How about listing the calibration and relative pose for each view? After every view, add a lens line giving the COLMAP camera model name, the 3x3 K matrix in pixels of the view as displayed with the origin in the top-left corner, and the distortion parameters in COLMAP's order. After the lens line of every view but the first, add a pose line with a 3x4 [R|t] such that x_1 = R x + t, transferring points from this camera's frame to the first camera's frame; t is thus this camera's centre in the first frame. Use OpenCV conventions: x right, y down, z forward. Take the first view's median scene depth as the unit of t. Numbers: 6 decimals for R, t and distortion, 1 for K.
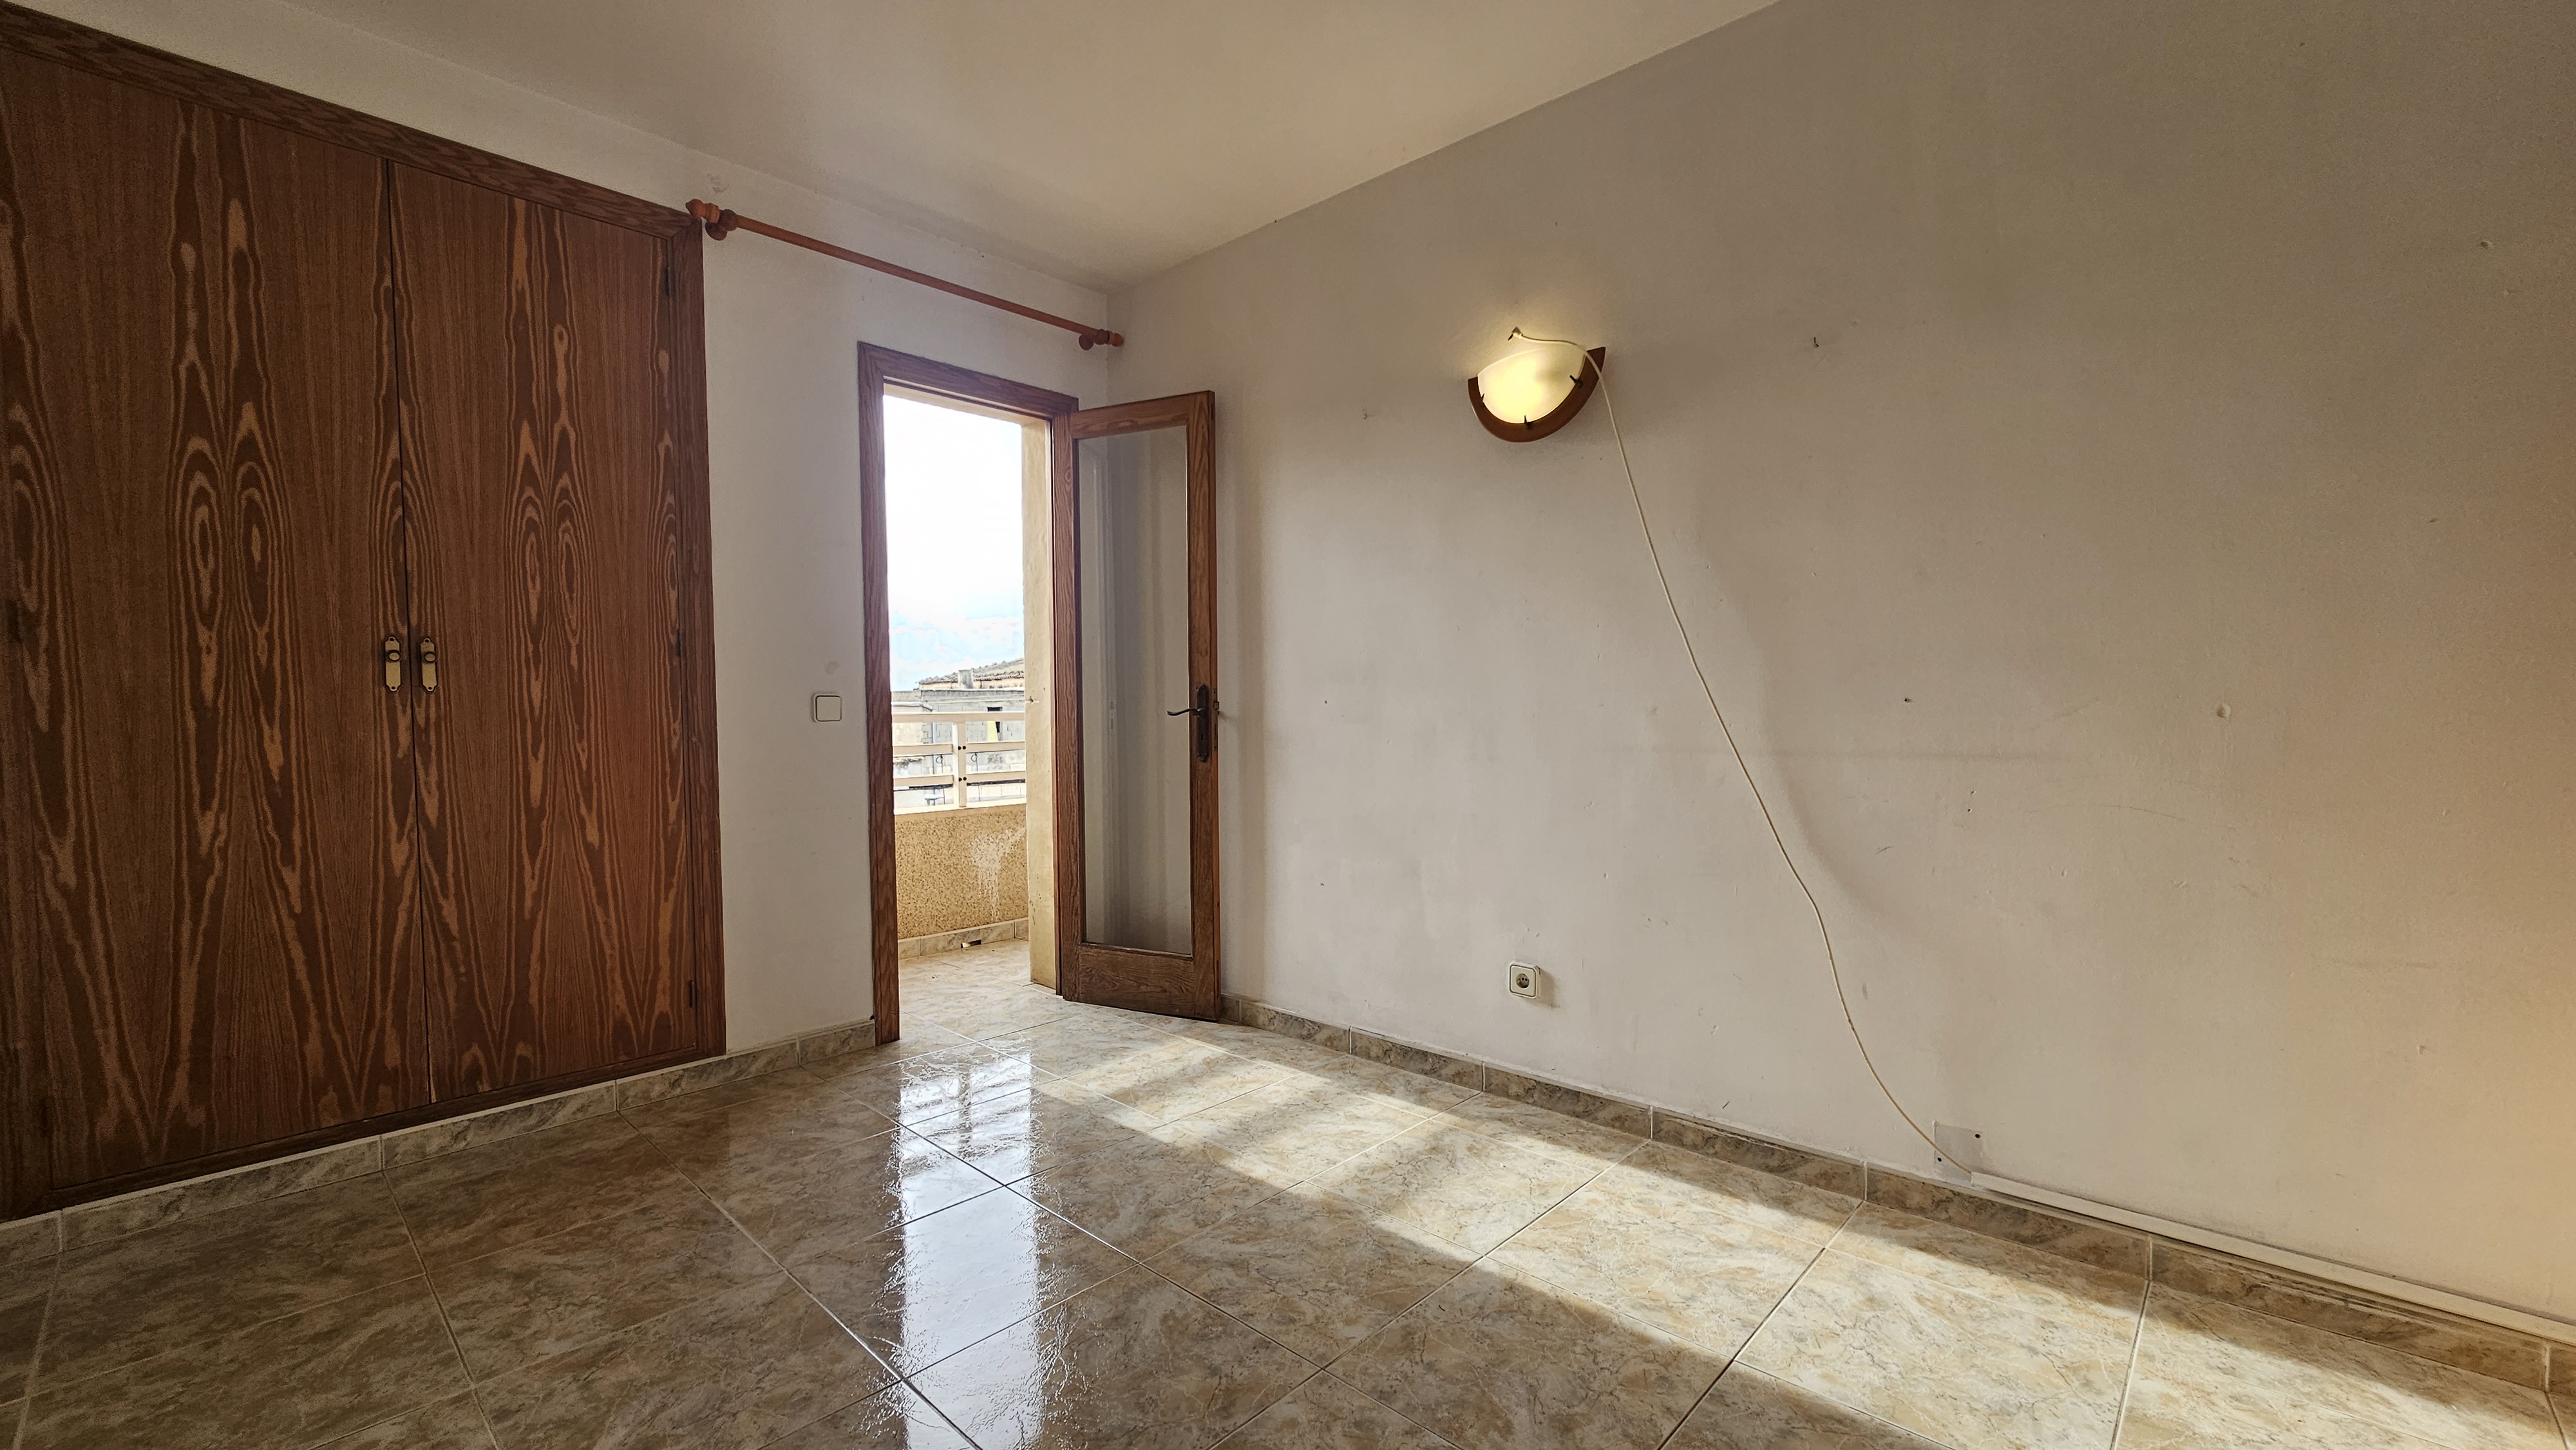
lens RADIAL K [[1052.6, 0, 1286.1], [0, 1052.6, 747.9], [0, 0, 1]] dist [-0.000720, 0.000917]
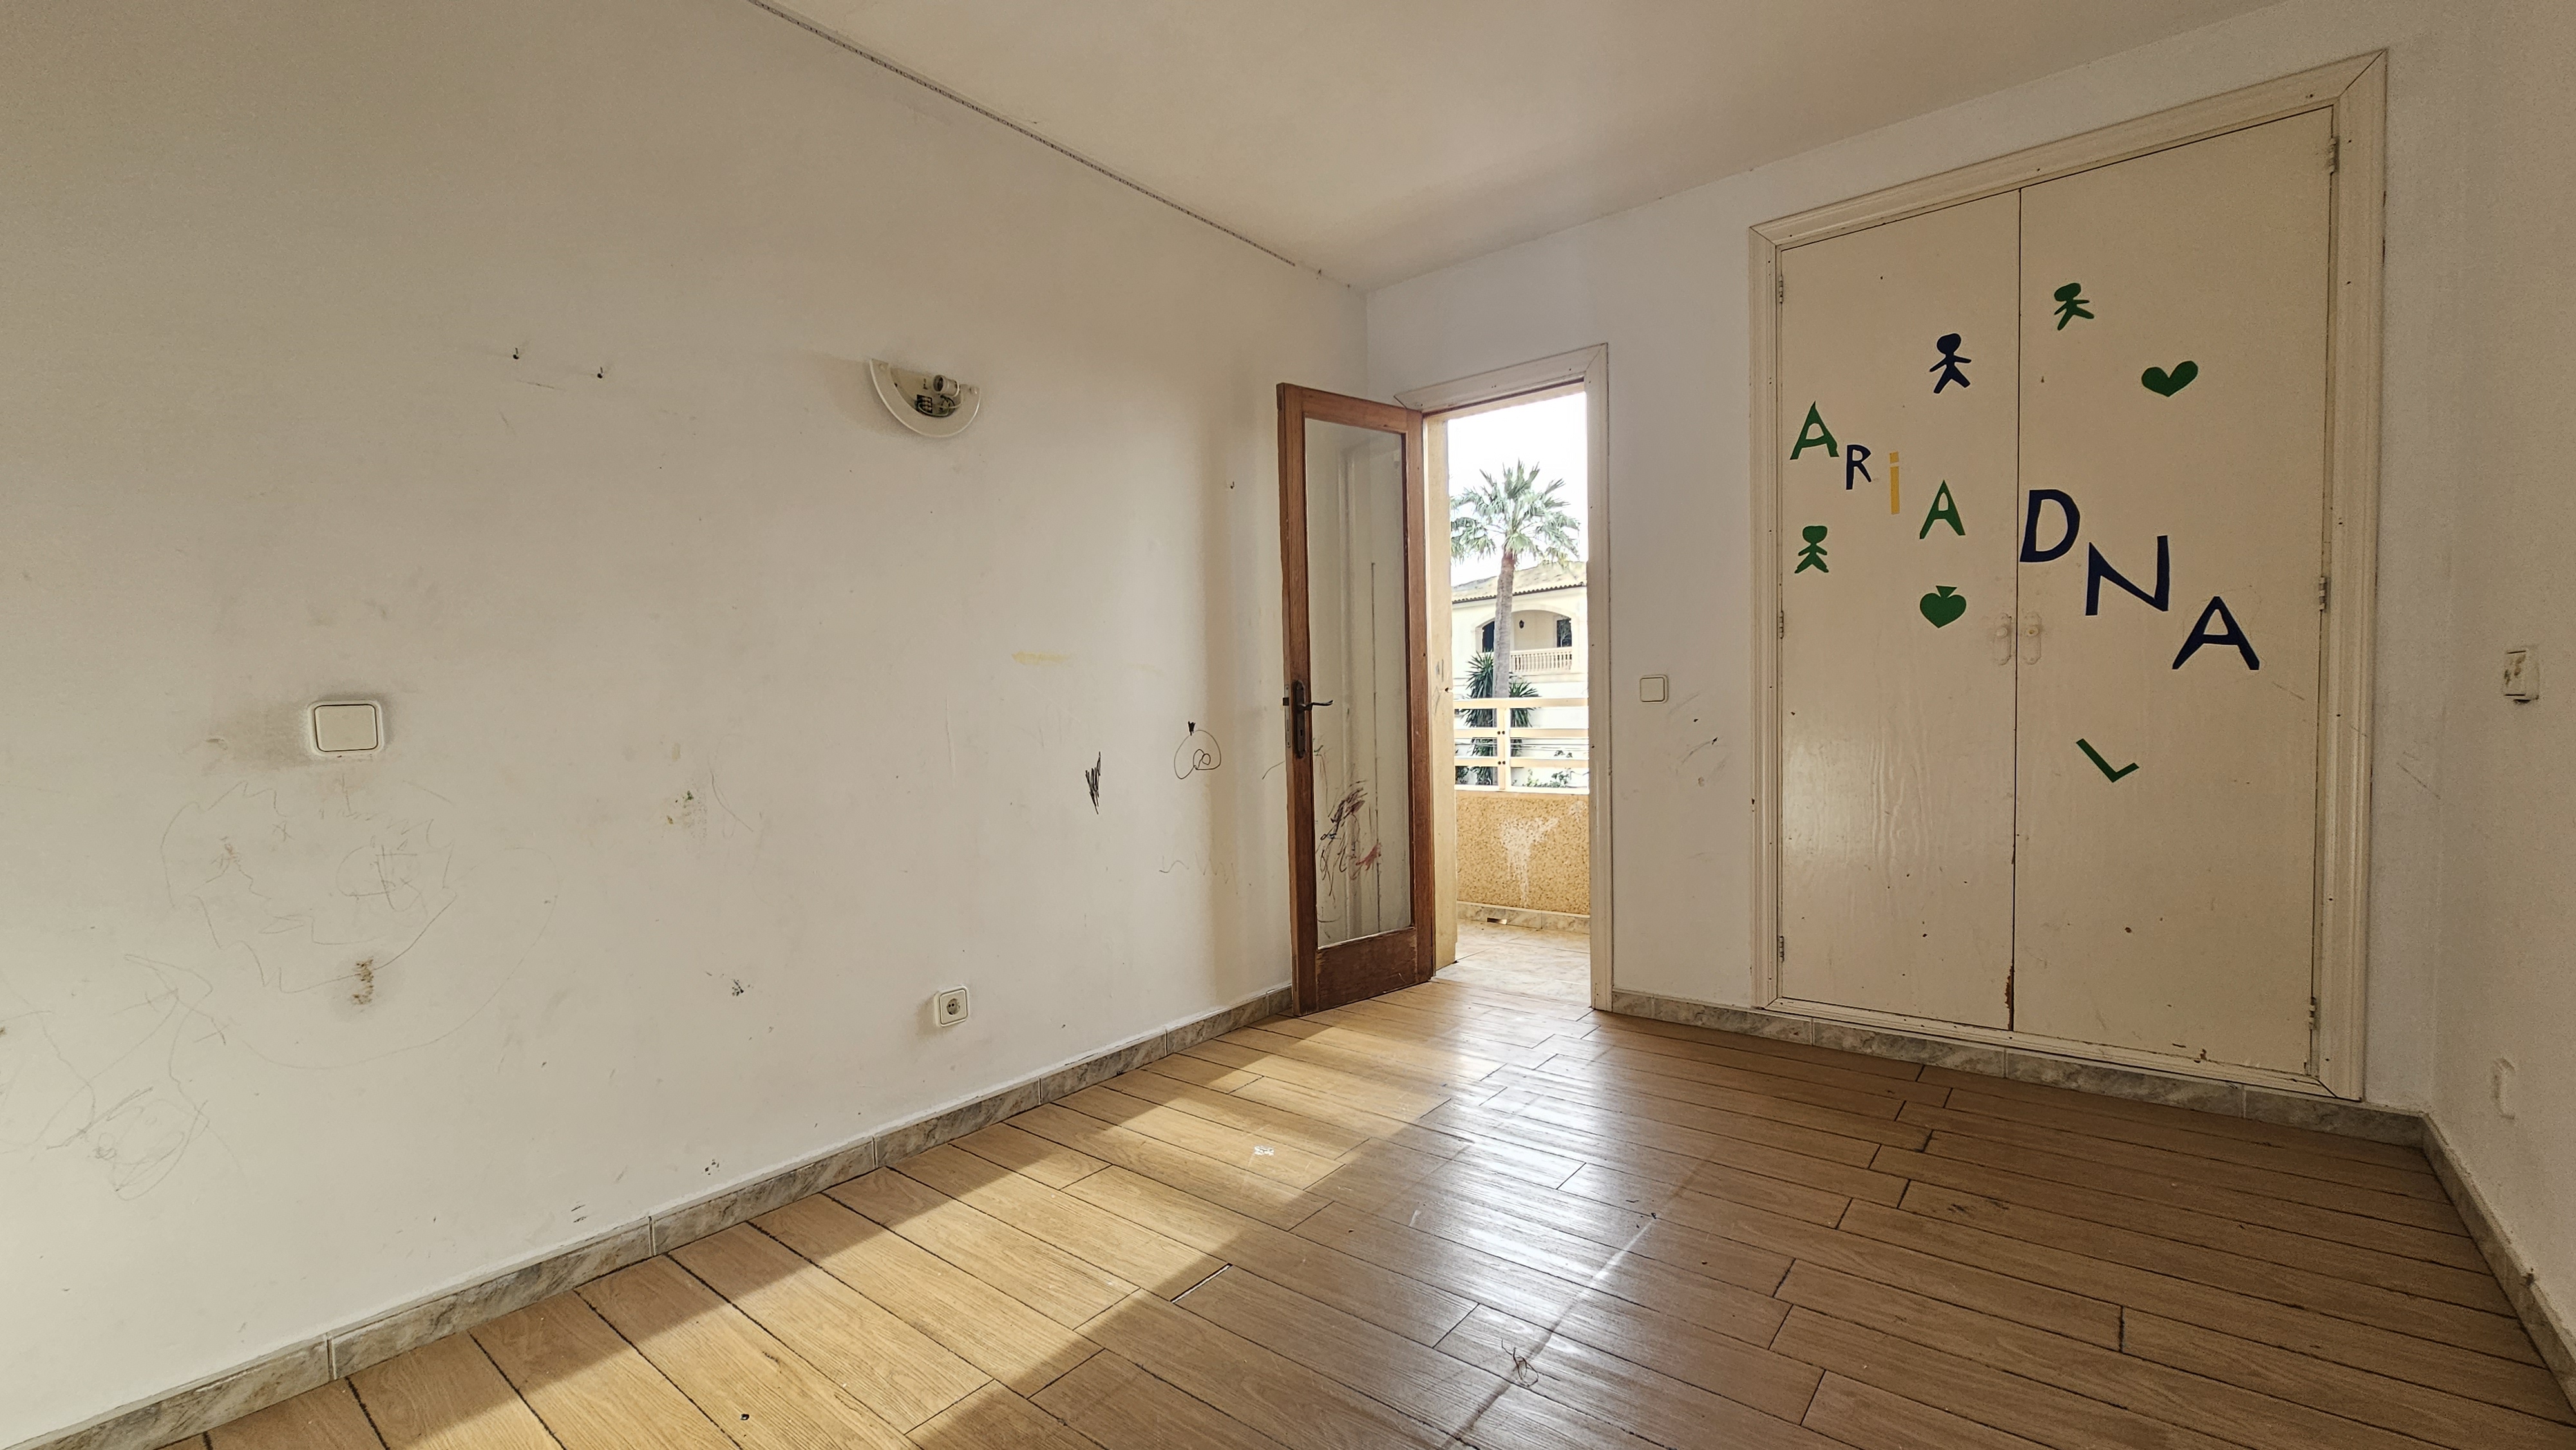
lens RADIAL K [[1052.6, 0, 1286.1], [0, 1052.6, 747.9], [0, 0, 1]] dist [-0.000720, 0.000917]
pose [[0.077815, 0.058808, -0.995232, 0.157418], [-0.001662, 0.998265, 0.058857, -0.010108], [0.996966, -0.002926, 0.077778, 0.158350]]
